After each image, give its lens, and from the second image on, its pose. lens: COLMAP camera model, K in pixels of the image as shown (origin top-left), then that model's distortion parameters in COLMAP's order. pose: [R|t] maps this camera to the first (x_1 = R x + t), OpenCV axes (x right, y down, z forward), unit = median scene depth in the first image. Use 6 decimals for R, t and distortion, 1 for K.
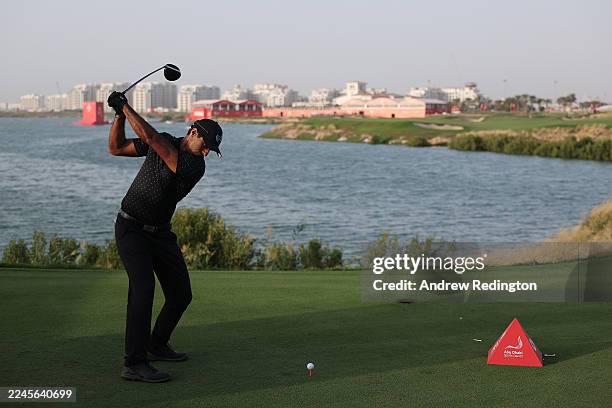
lens RADIAL K [[1319.7, 0, 306.0], [0, 1319.7, 204.0], [0, 0, 1]] dist [-0.464569, 0.039714]
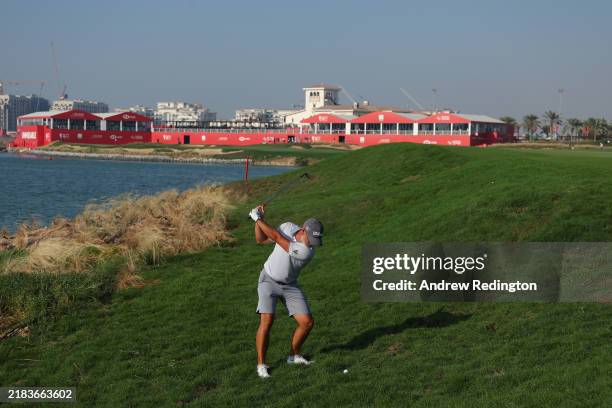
lens RADIAL K [[1142.1, 0, 306.0], [0, 1142.1, 204.0], [0, 0, 1]] dist [0.272083, 0.089954]
pose [[0.997064, 0.012011, 0.075624, -0.005448], [-0.010598, 0.999762, -0.019062, -0.031509], [-0.075835, 0.018204, 0.996954, 0.495849]]
